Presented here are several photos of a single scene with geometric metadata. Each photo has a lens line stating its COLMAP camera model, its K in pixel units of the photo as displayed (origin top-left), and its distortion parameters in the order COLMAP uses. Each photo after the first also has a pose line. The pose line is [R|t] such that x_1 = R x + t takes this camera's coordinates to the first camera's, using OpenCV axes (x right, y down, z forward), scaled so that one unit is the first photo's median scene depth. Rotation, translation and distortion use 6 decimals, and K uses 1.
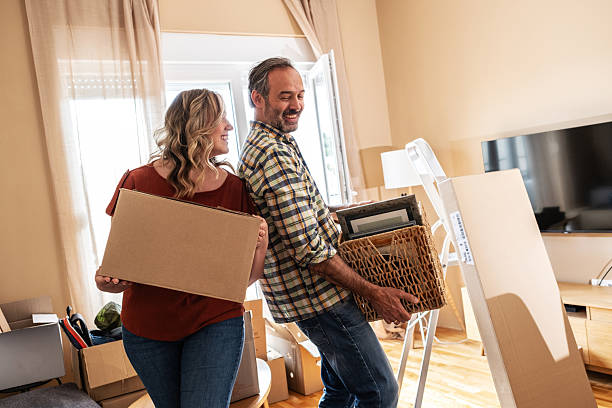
lens RADIAL K [[581.8, 0, 327.6], [0, 581.8, 202.6], [0, 0, 1]] dist [0.014917, -0.019394]
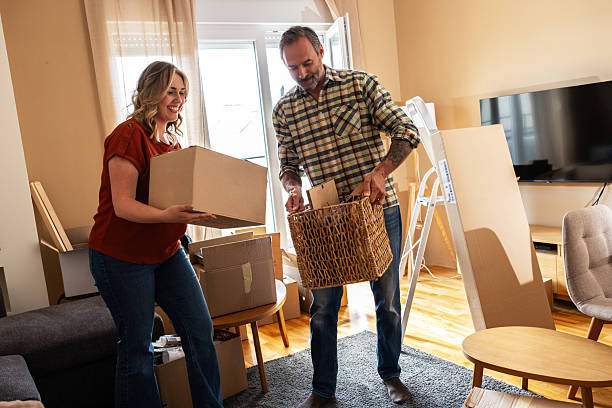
lens RADIAL K [[610.9, 0, 298.7], [0, 610.9, 203.1], [0, 0, 1]] dist [0.007935, 0.008485]
pose [[0.996536, 0.029535, -0.077735, 0.016830], [-0.023671, 0.996879, 0.075311, 0.012205], [0.079717, -0.073210, 0.994126, -0.190250]]
